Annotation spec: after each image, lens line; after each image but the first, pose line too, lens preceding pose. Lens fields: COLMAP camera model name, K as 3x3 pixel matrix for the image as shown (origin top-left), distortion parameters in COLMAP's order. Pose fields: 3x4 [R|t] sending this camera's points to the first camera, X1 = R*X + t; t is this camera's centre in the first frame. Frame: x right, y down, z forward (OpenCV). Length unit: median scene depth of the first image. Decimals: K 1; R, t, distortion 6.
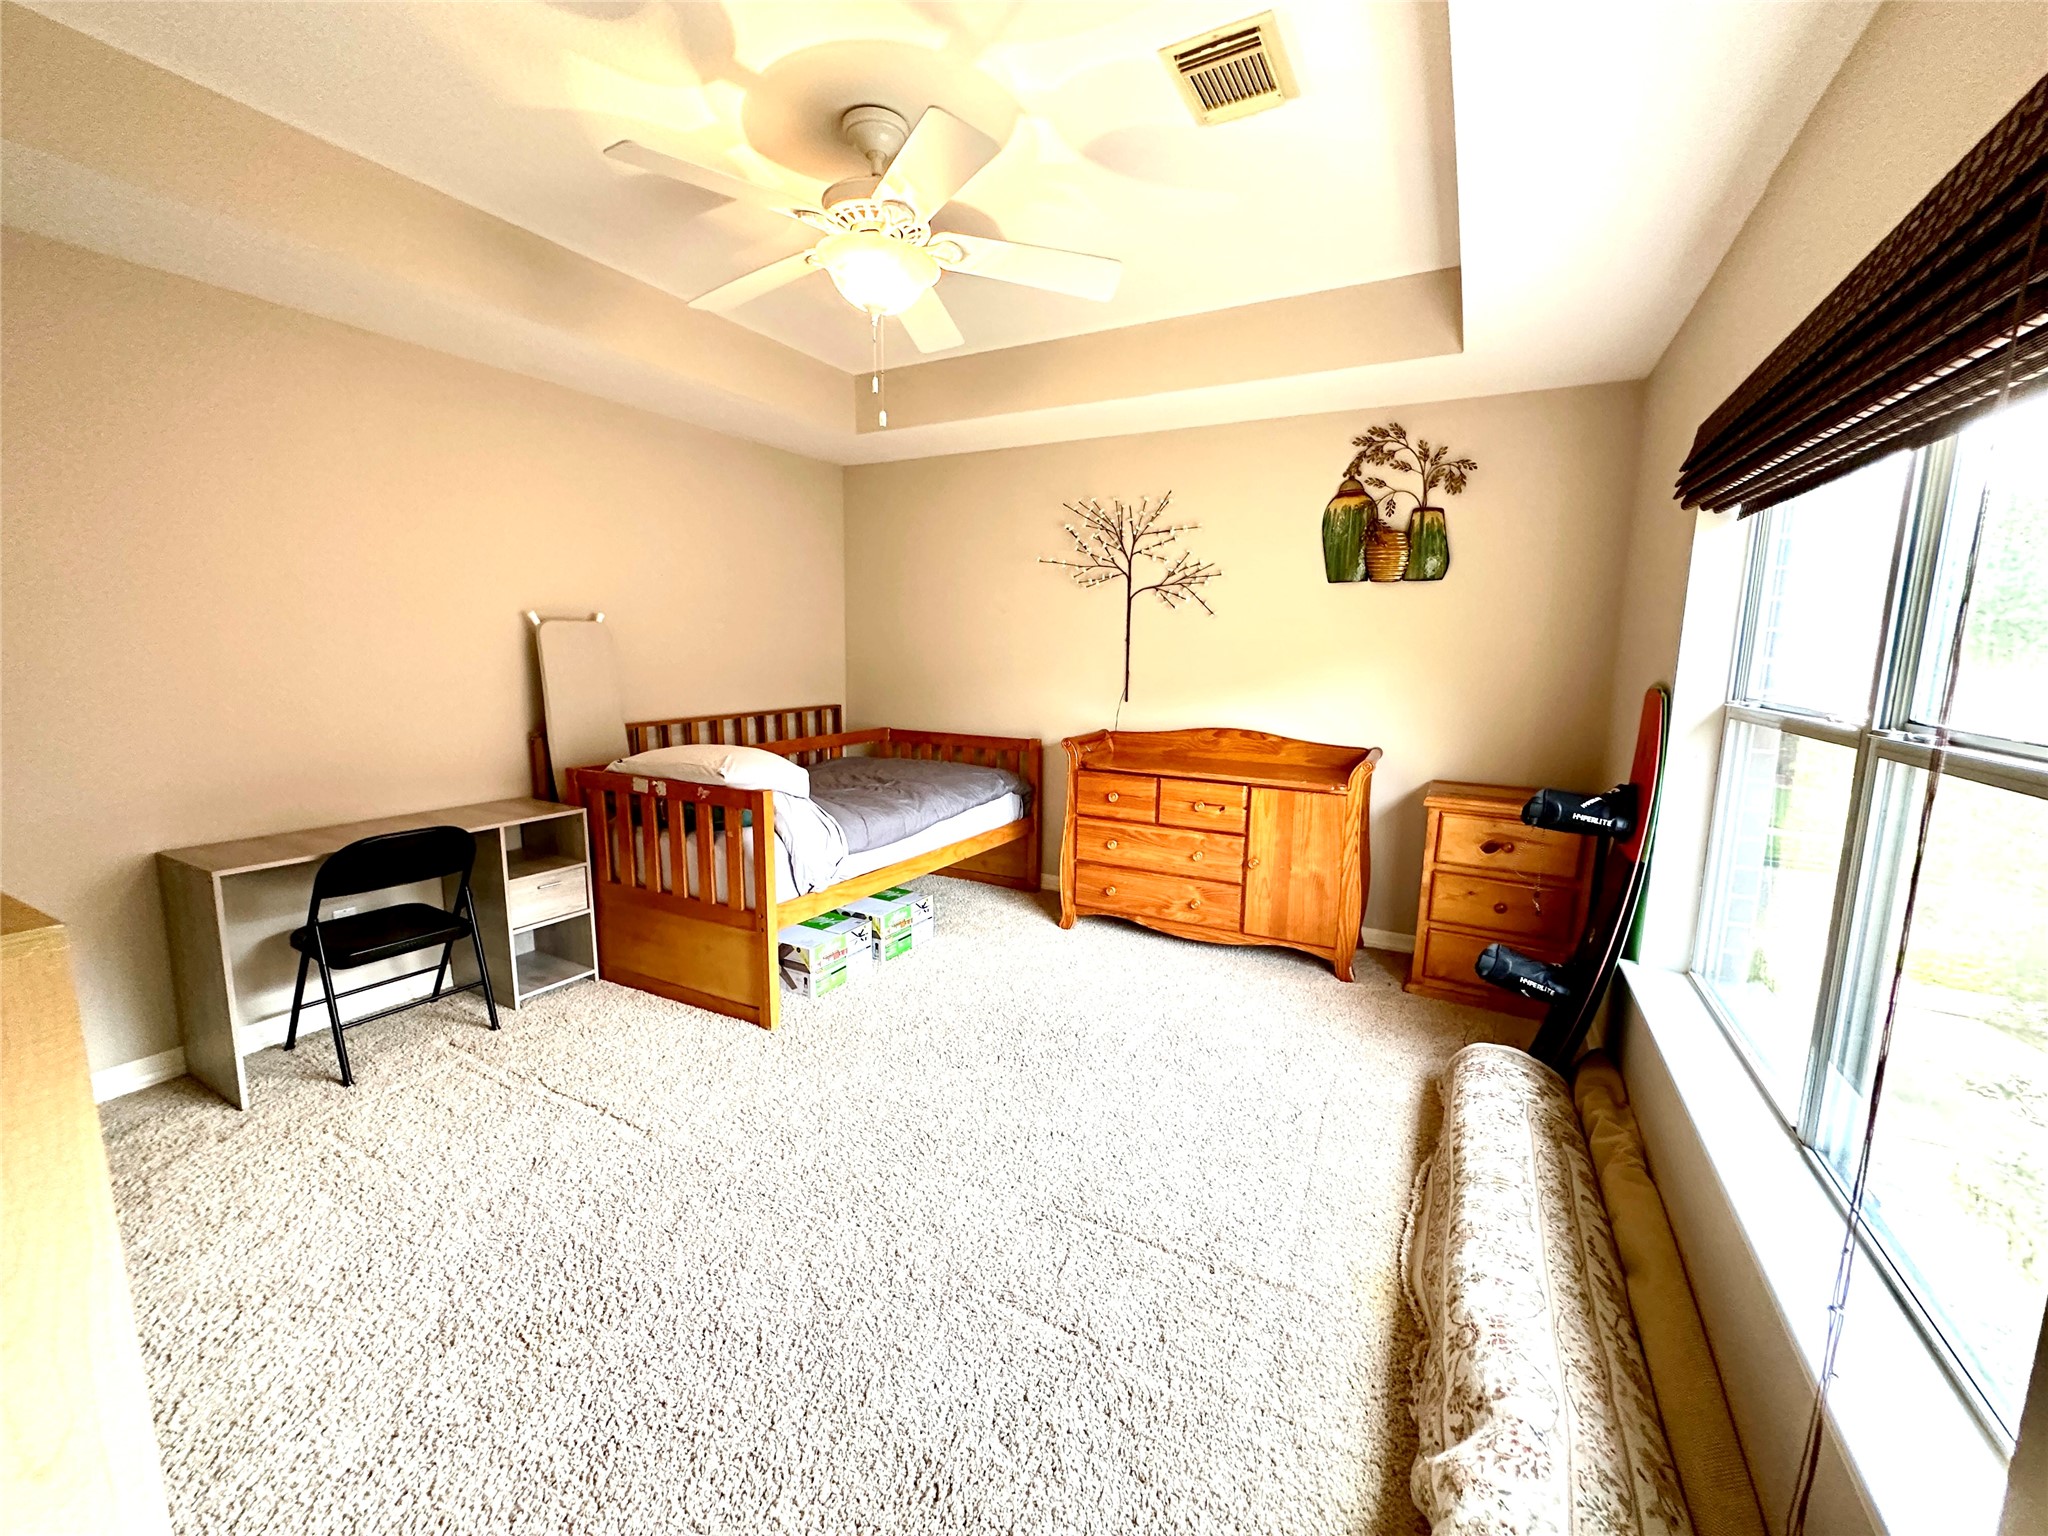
lens RADIAL K [[819.8, 0, 1024.0], [0, 819.8, 768.0], [0, 0, 1]] dist [-0.000059, 0.000493]
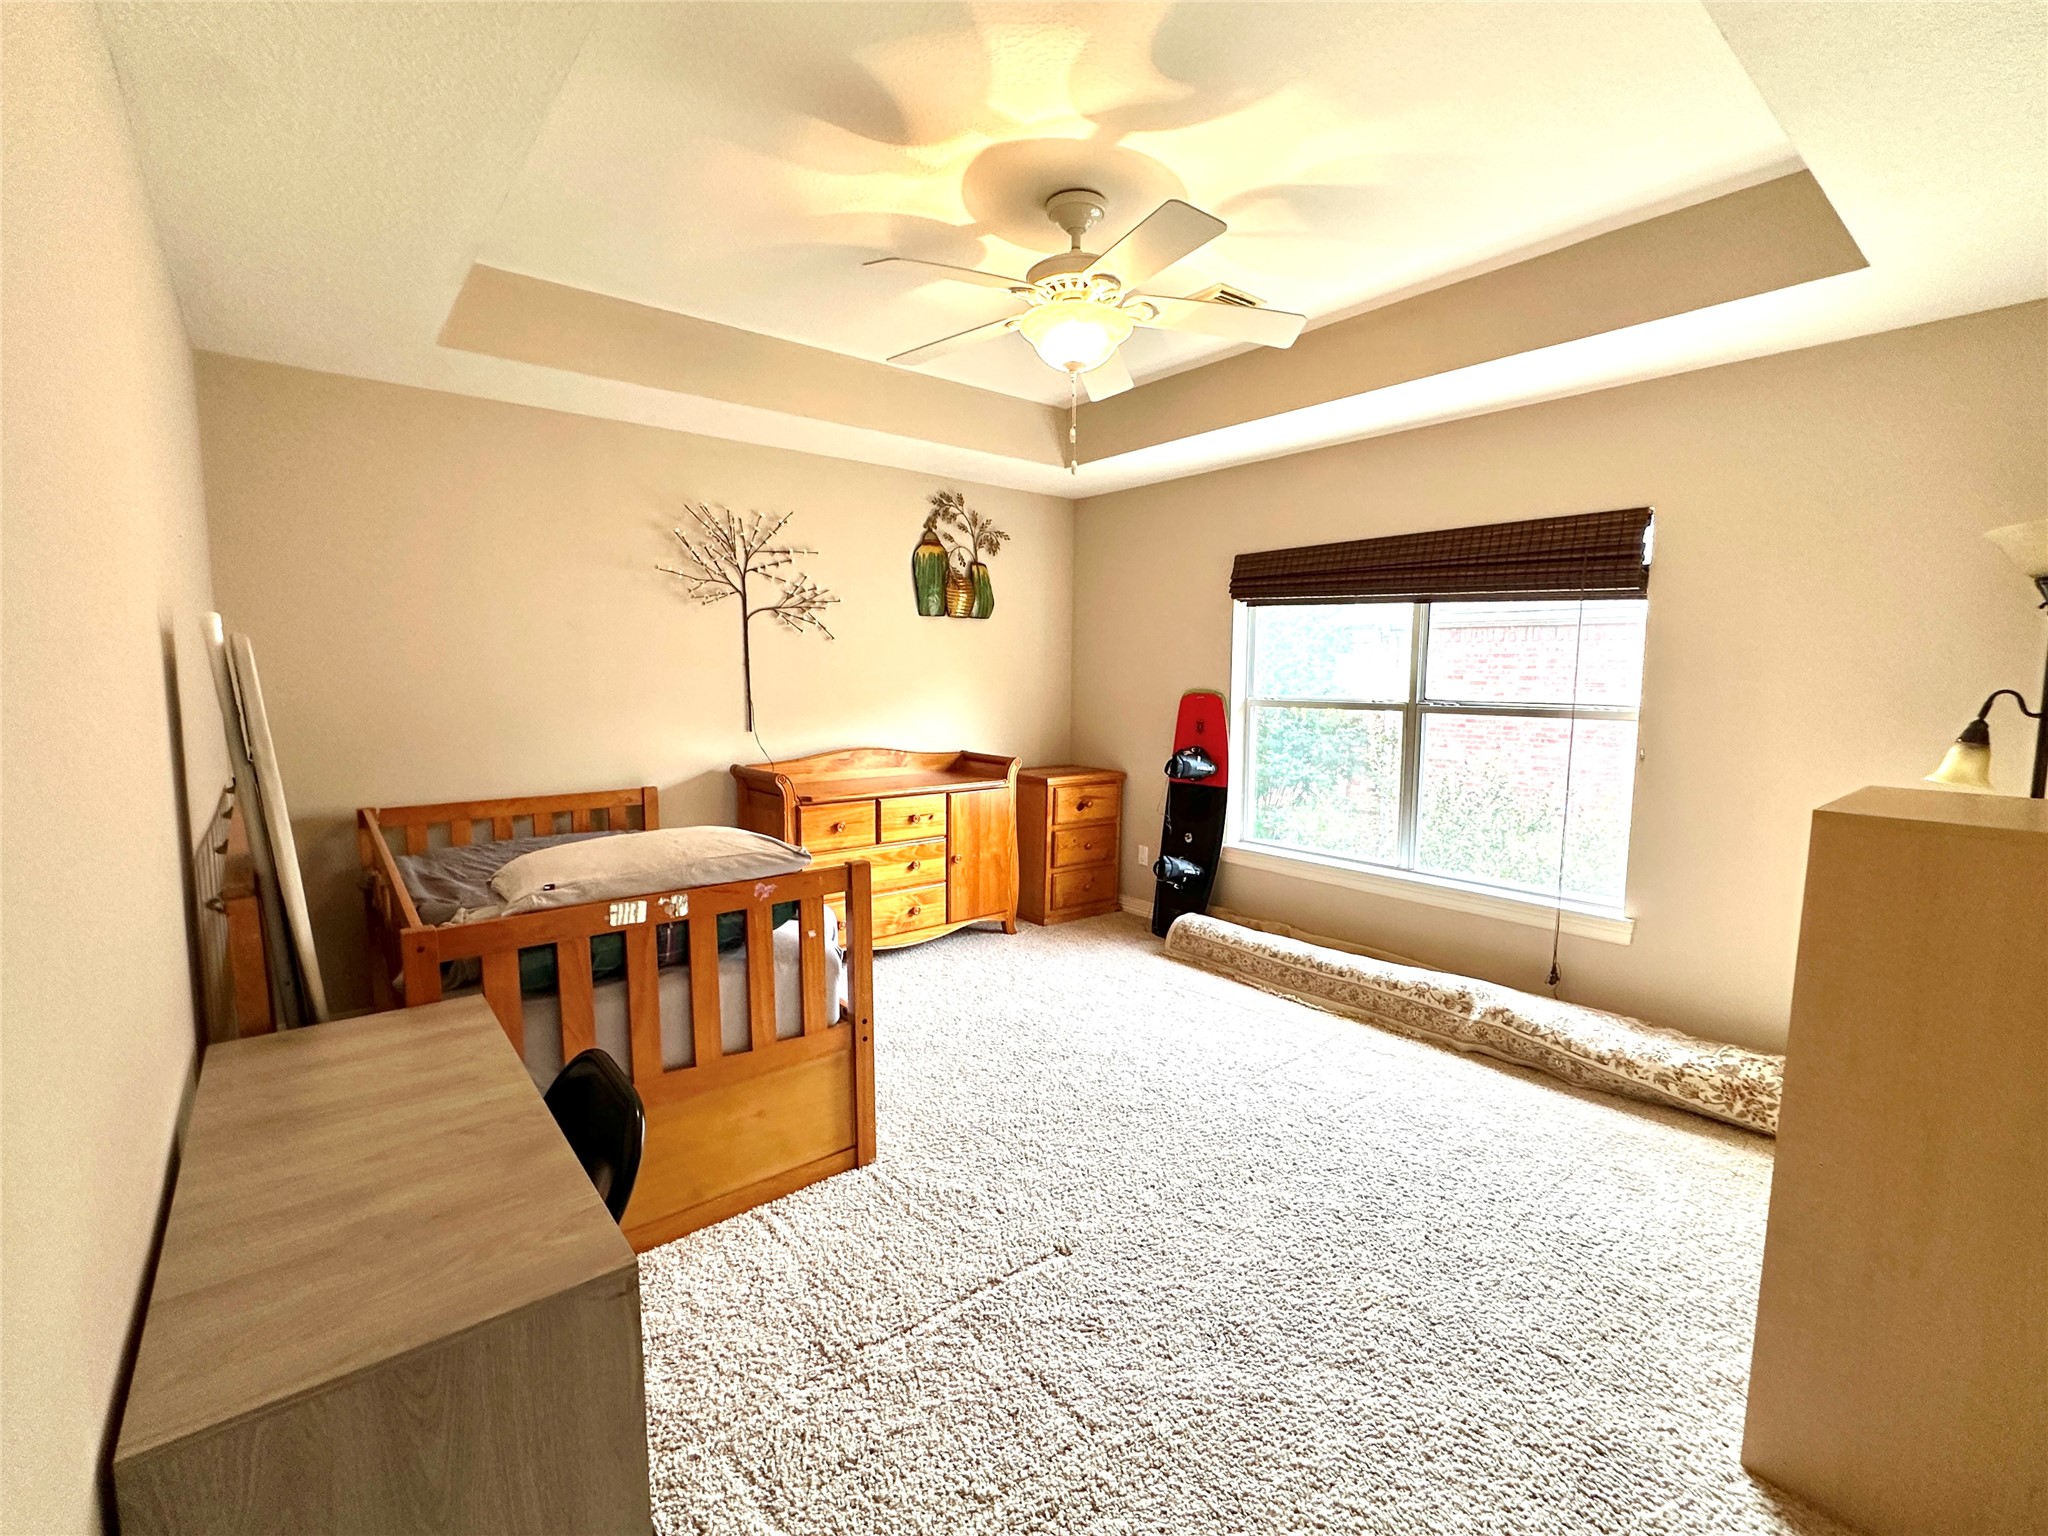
lens RADIAL K [[921.0, 0, 1024.0], [0, 921.0, 768.0], [0, 0, 1]] dist [0.000357, 0.000027]
pose [[0.375484, -0.111081, 0.920148, -0.854952], [0.136624, 0.988580, 0.063590, -0.078144], [-0.916704, 0.101838, 0.386372, 0.400132]]
